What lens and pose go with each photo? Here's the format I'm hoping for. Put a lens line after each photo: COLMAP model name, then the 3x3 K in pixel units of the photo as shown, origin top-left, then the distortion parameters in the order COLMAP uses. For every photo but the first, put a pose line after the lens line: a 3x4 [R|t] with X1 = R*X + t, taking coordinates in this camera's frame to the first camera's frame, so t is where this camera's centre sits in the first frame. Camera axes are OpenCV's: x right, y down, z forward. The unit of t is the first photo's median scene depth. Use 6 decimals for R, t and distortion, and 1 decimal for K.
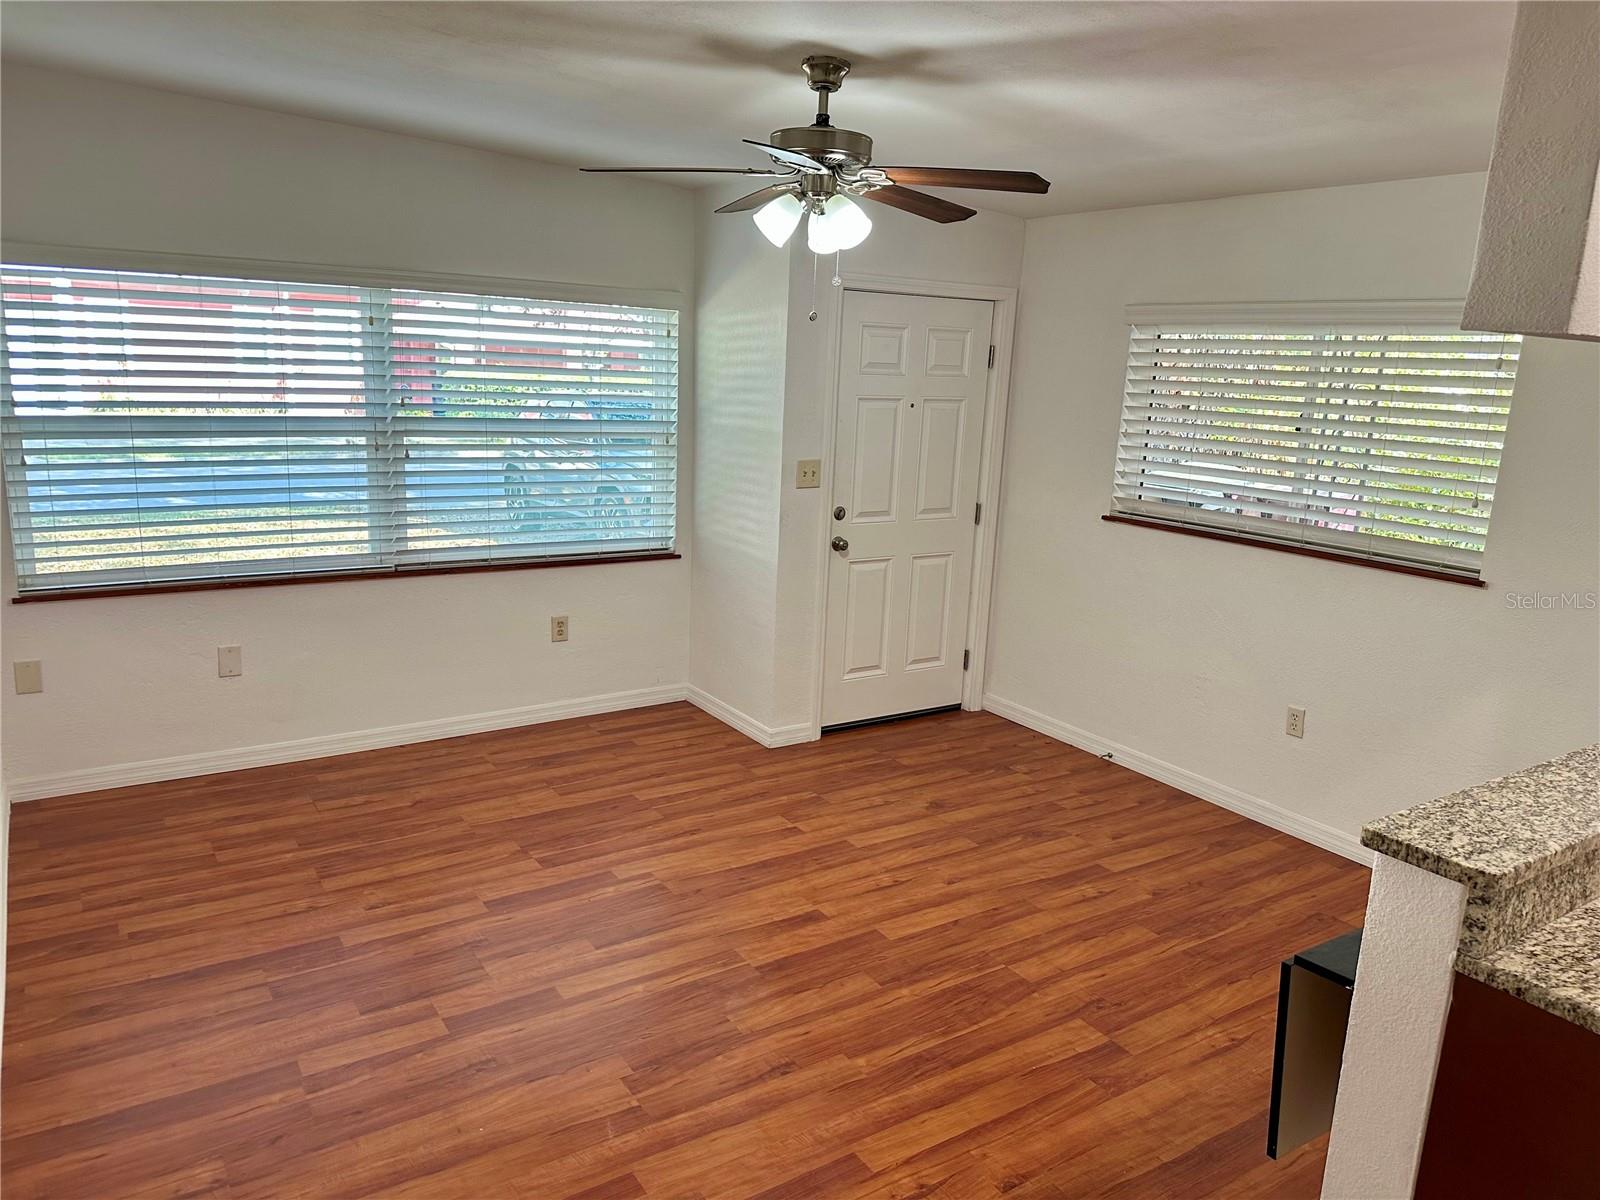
lens RADIAL K [[1130.4, 0, 797.7], [0, 1130.4, 593.0], [0, 0, 1]] dist [0.008940, -0.015293]
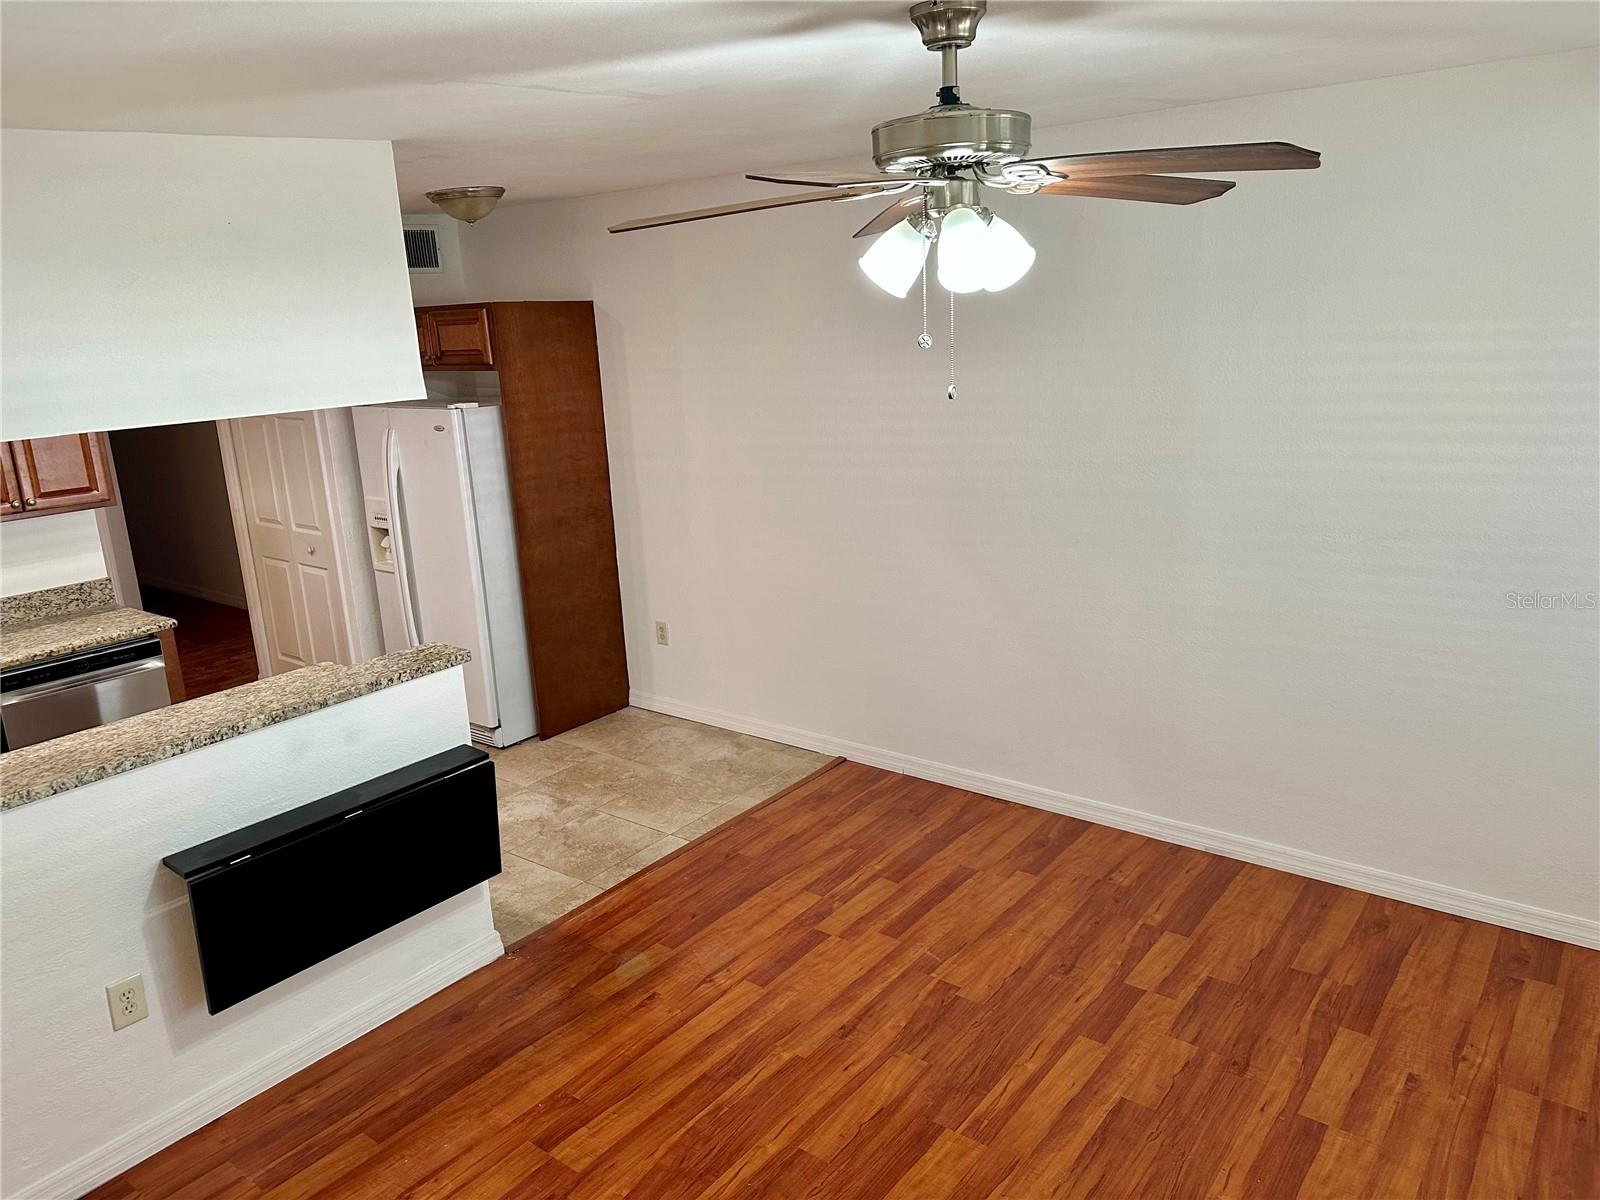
lens RADIAL K [[1130.4, 0, 801.1], [0, 1130.4, 606.0], [0, 0, 1]] dist [0.008940, -0.015293]
pose [[-0.948625, 0.082618, -0.305426, 0.341552], [-0.055955, 0.906288, 0.418941, -0.445506], [0.311416, 0.414508, -0.855104, 1.758294]]
